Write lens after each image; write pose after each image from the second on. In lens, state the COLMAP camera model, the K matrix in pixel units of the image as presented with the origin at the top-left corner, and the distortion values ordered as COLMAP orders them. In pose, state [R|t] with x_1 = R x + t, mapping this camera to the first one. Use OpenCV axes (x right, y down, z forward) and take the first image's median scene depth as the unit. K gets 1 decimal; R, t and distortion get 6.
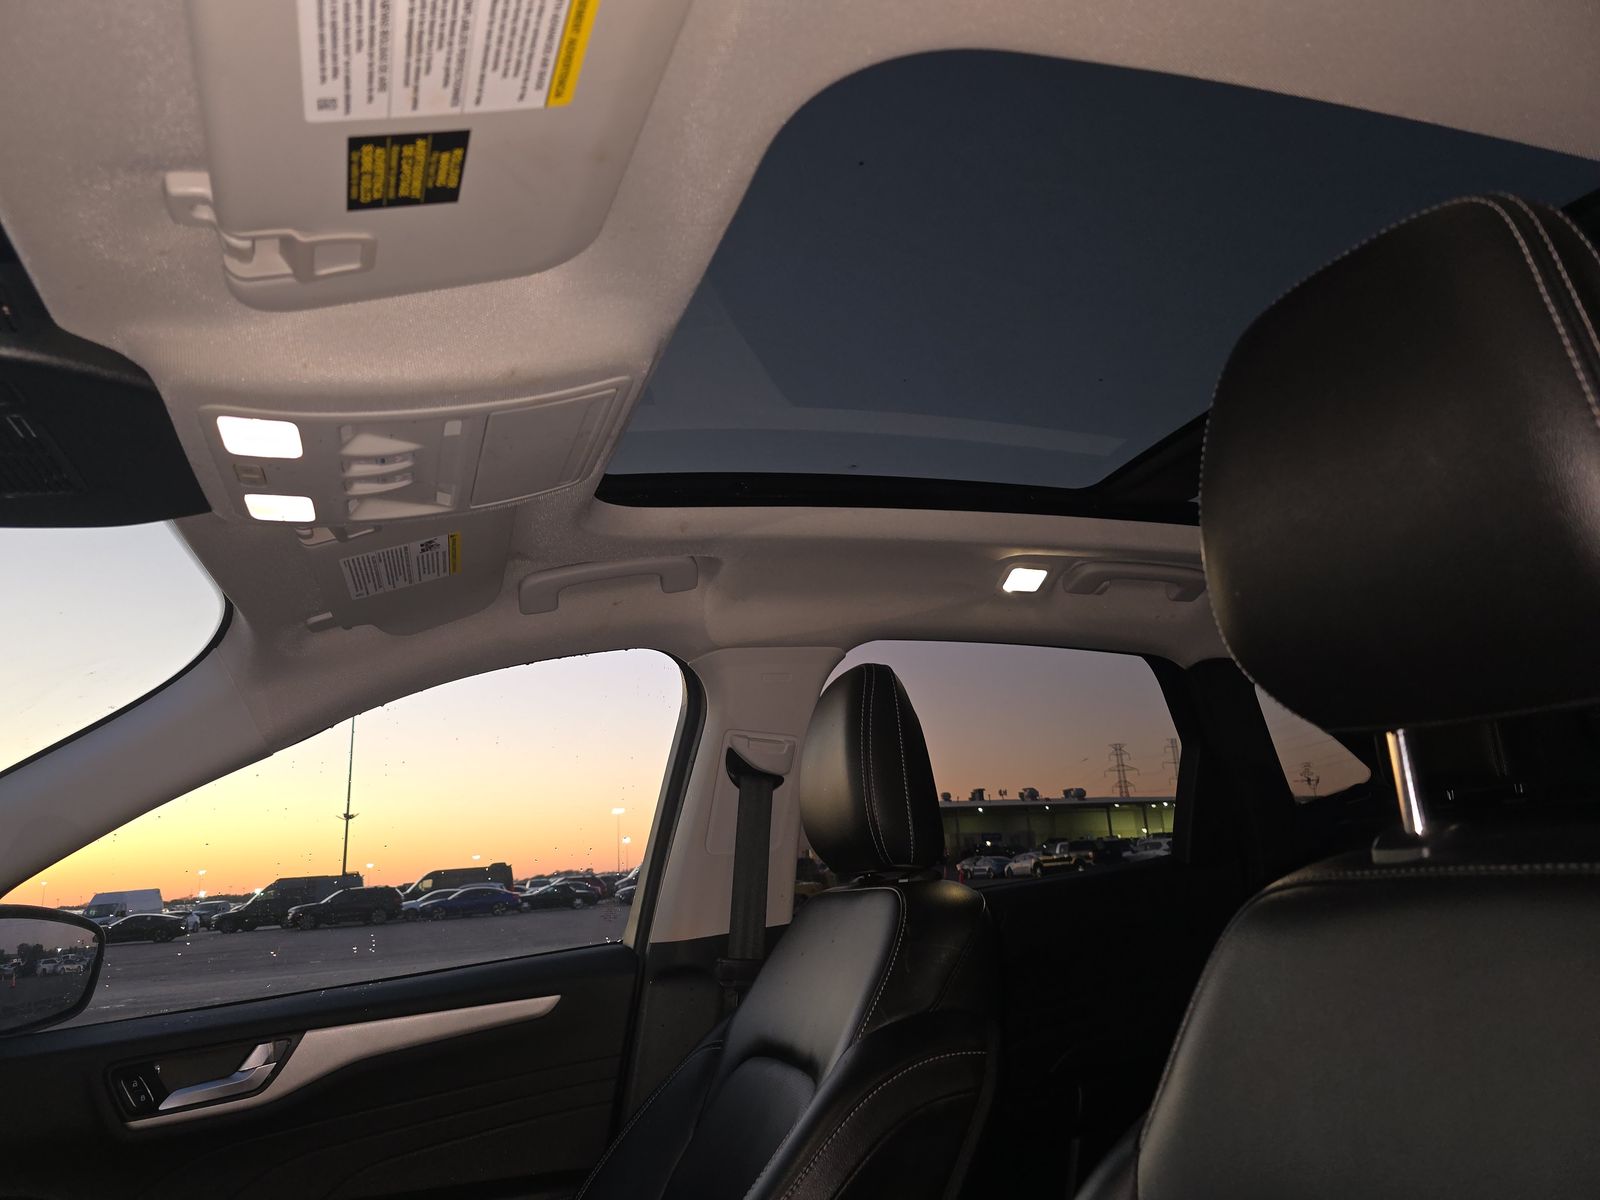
lens RADIAL K [[1079.4, 0, 799.1], [0, 1079.4, 618.4], [0, 0, 1]] dist [0.019556, -0.003146]
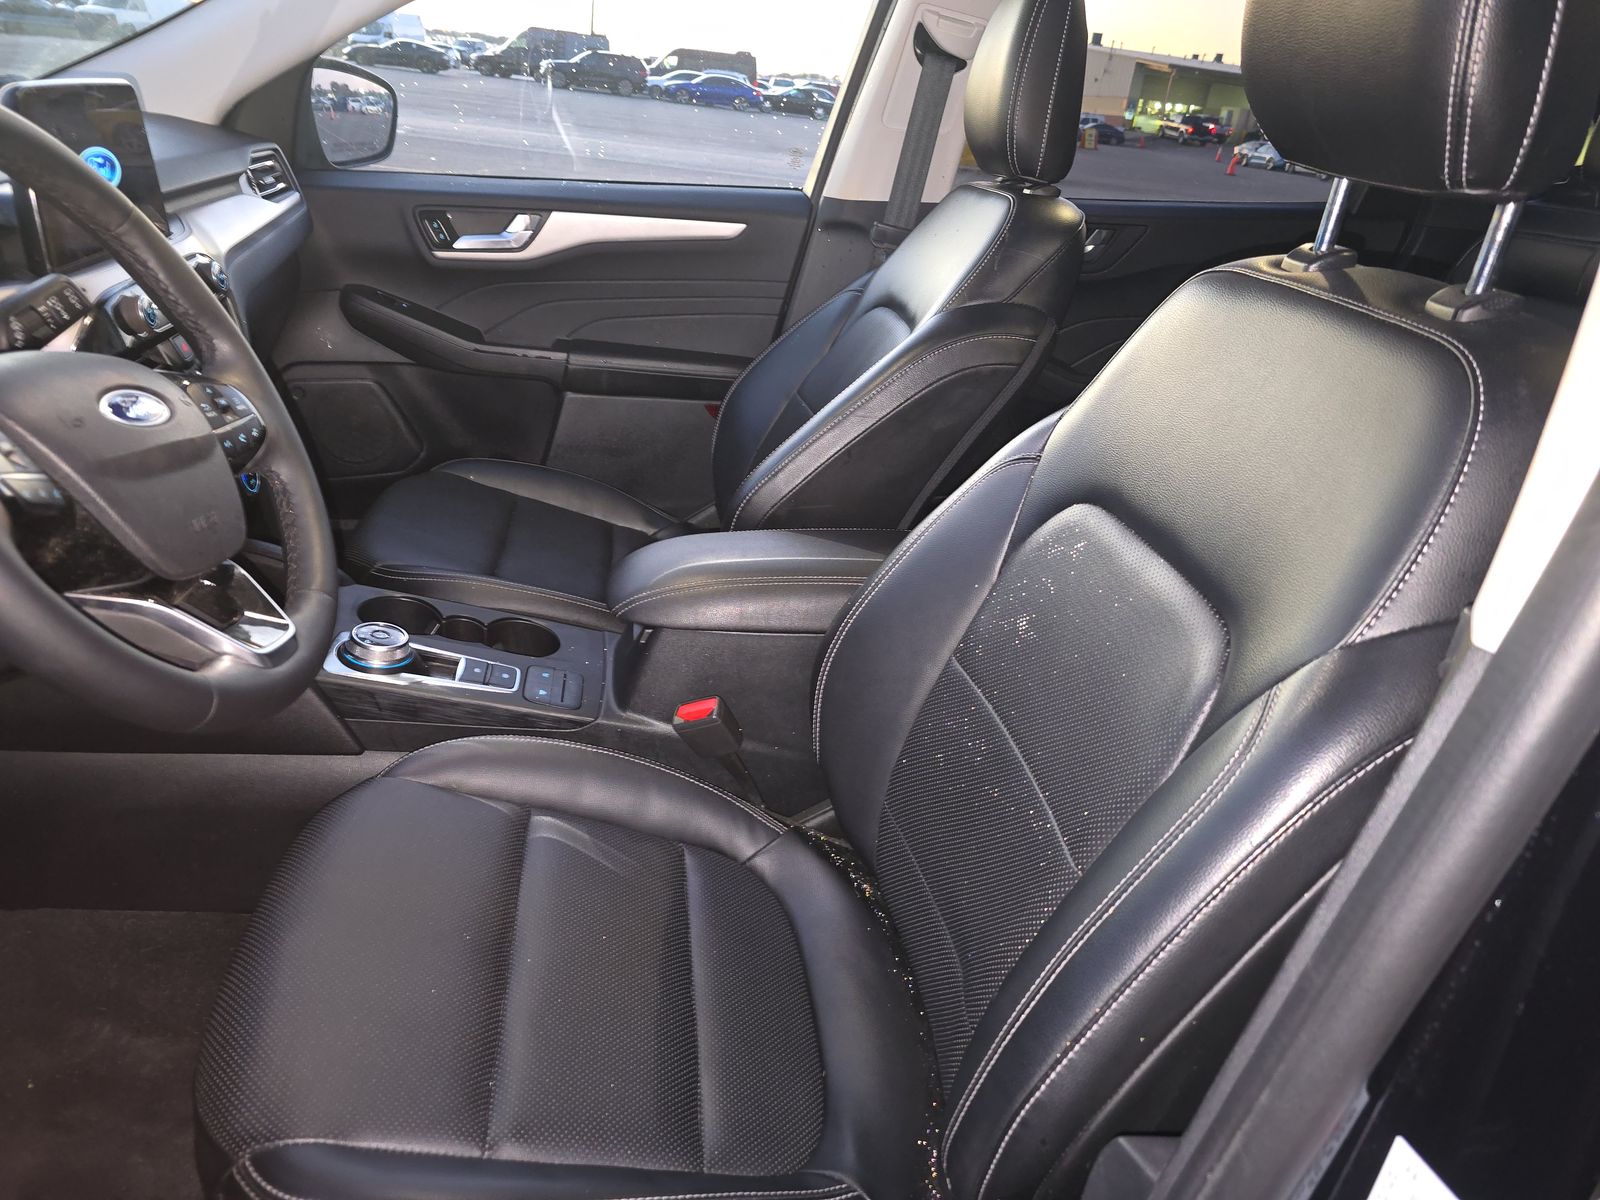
lens RADIAL K [[1079.4, 0, 799.1], [0, 1079.4, 618.4], [0, 0, 1]] dist [0.019556, -0.003146]
pose [[0.961467, 0.247629, -0.119420, 0.083340], [-0.117428, 0.762670, 0.636039, -0.086814], [0.248580, -0.597507, 0.762360, -0.162049]]
